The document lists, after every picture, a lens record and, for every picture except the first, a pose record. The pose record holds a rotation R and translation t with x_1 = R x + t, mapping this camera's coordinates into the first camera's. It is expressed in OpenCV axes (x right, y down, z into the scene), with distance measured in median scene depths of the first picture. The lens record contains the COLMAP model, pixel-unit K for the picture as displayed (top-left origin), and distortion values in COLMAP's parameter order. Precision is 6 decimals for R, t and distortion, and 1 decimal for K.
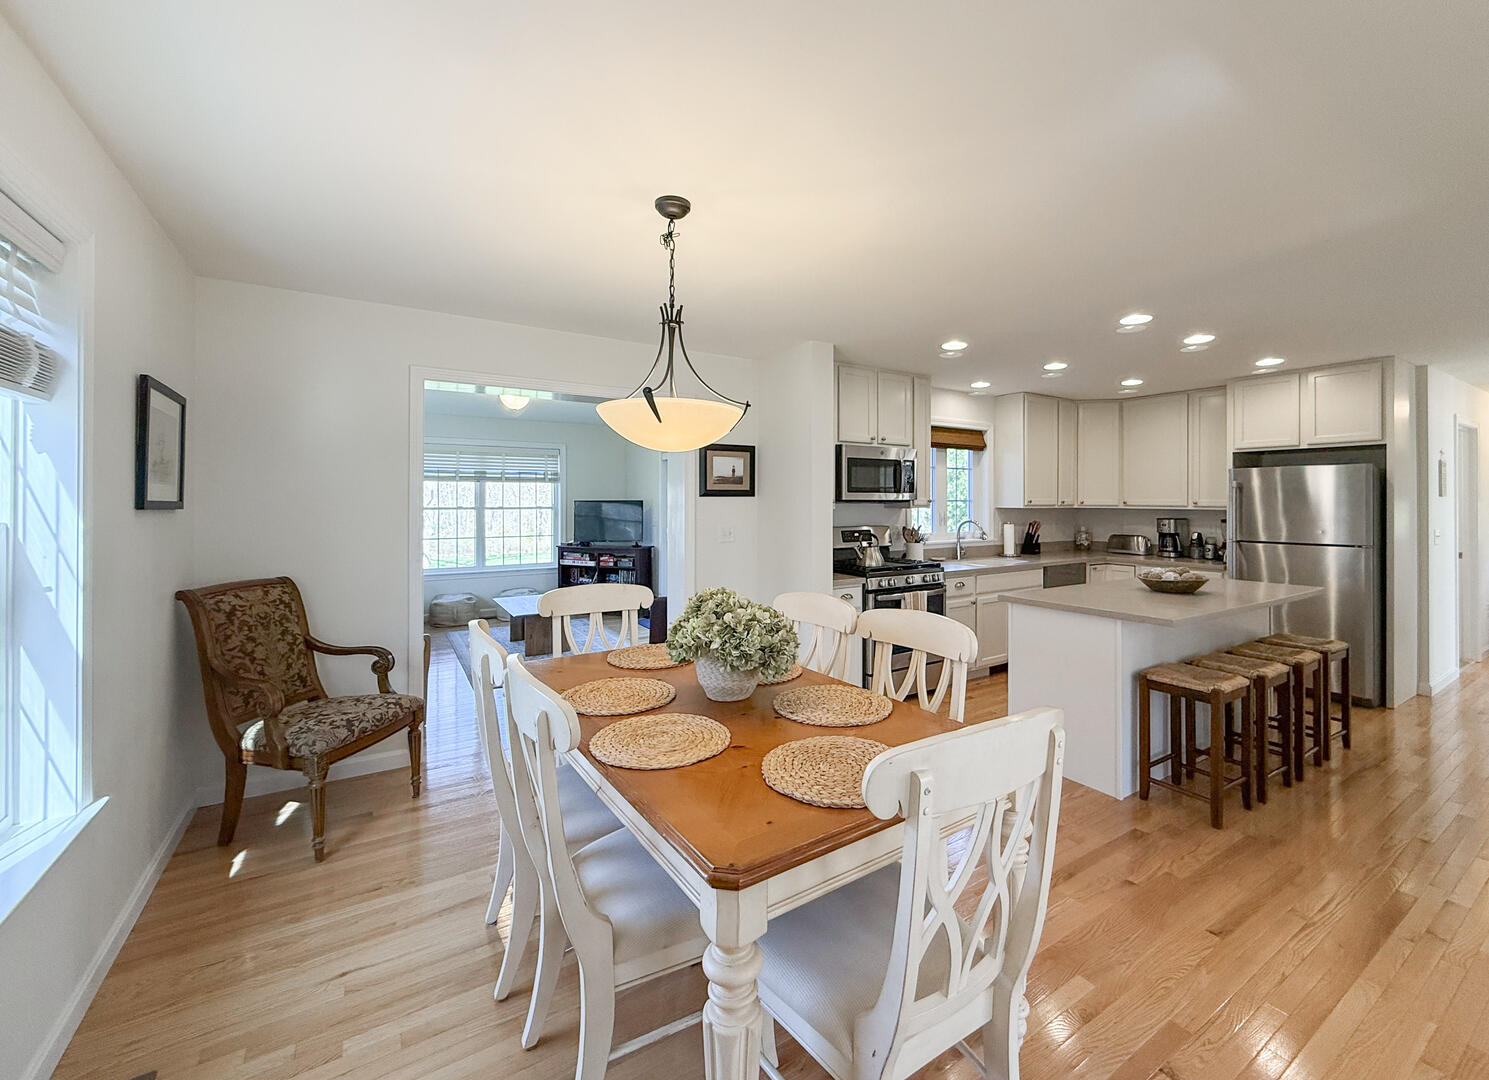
lens RADIAL K [[626.3, 0, 780.0], [0, 626.3, 499.2], [0, 0, 1]] dist [-0.001345, 0.000343]
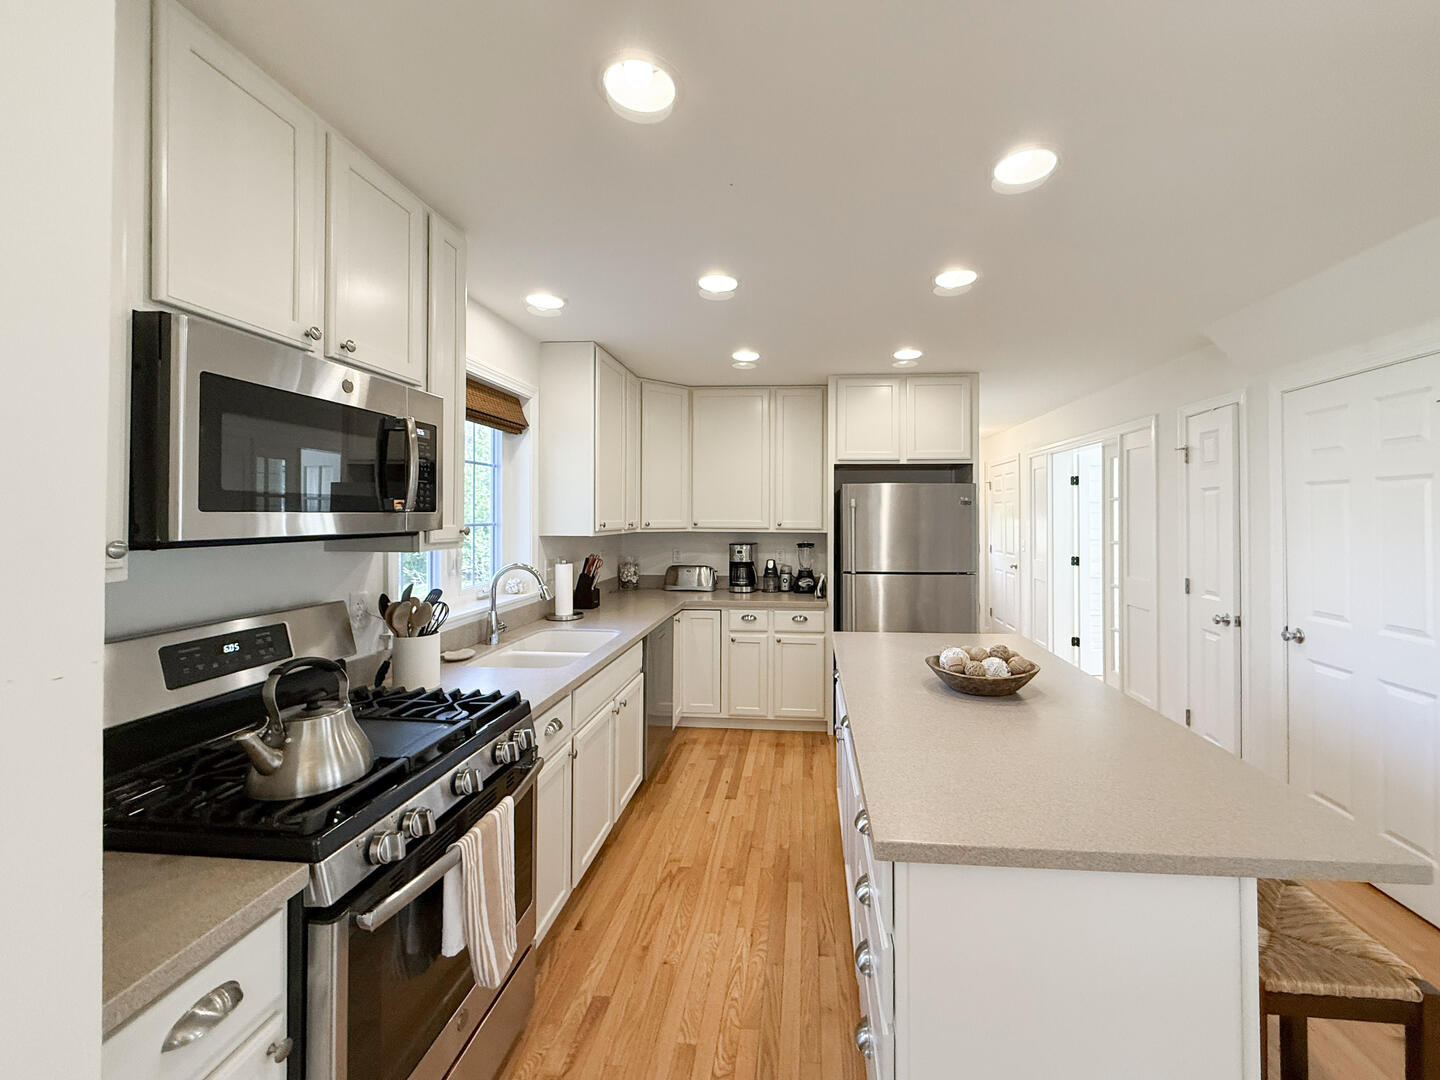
lens RADIAL K [[582.5, 0, 757.3], [0, 582.5, 509.6], [0, 0, 1]] dist [0.000267, 0.000035]
pose [[0.615316, 0.007272, 0.788247, 0.054176], [-0.004507, 0.999974, -0.005707, -0.009695], [-0.788268, -0.000041, 0.615332, 0.600977]]
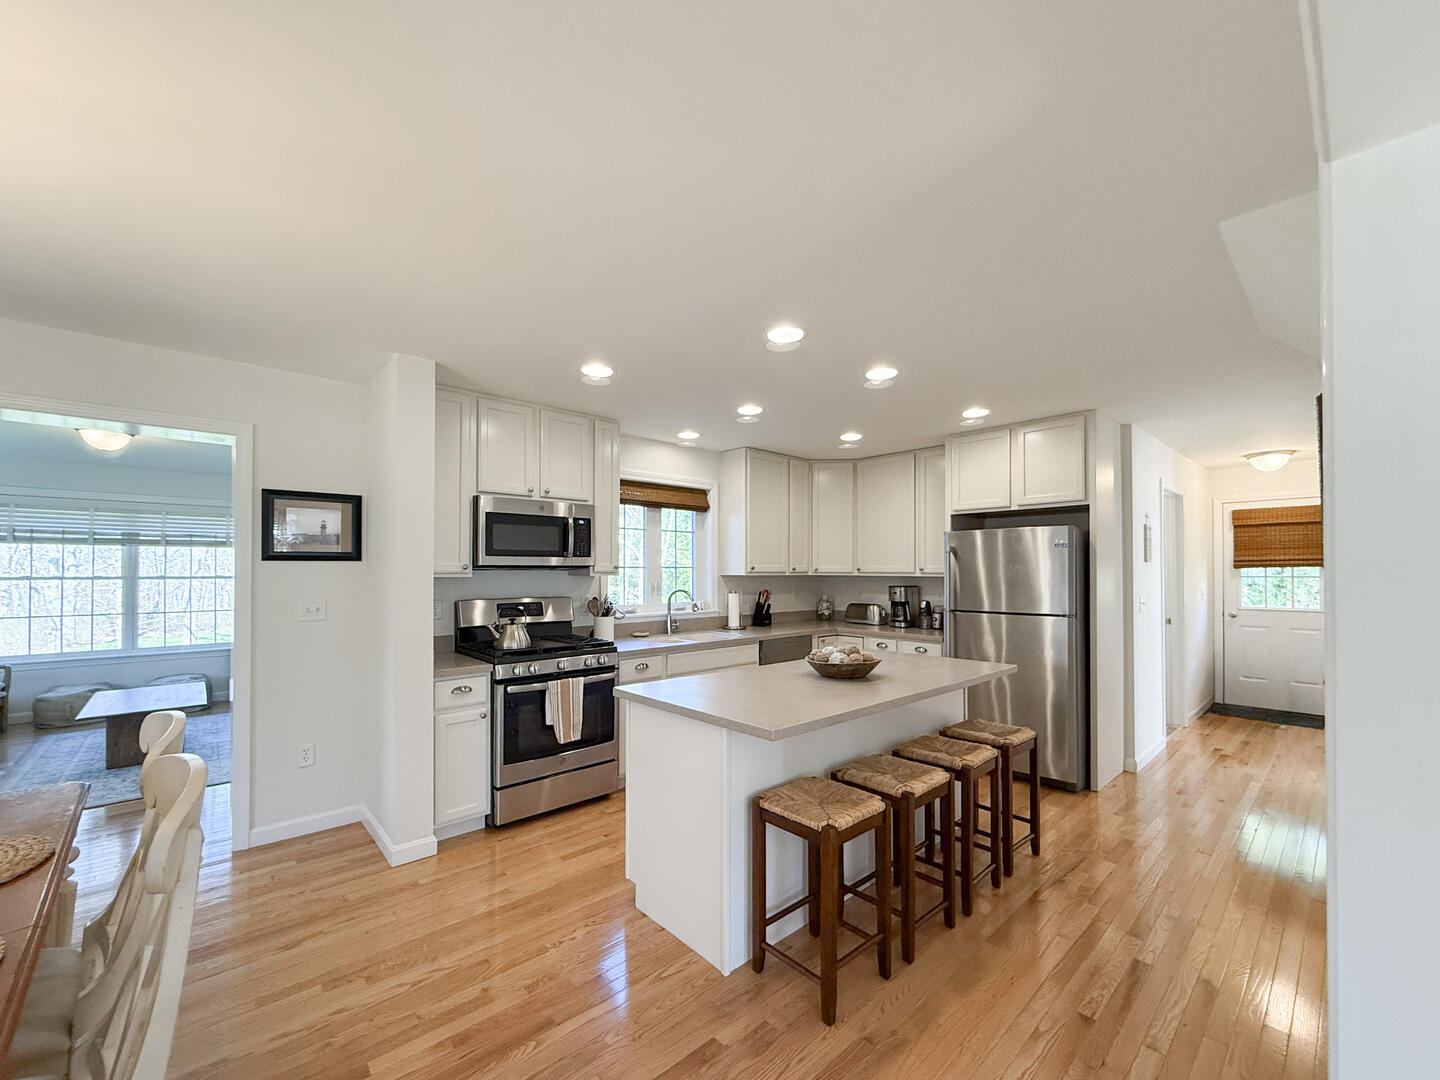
lens RADIAL K [[584.9, 0, 723.8], [0, 584.9, 563.0], [0, 0, 1]] dist [-0.002862, -0.000407]
pose [[0.988885, 0.000325, 0.148679, 0.260269], [0.001167, 0.999950, -0.009953, 0.005312], [-0.148675, 0.010016, 0.988835, 0.192890]]
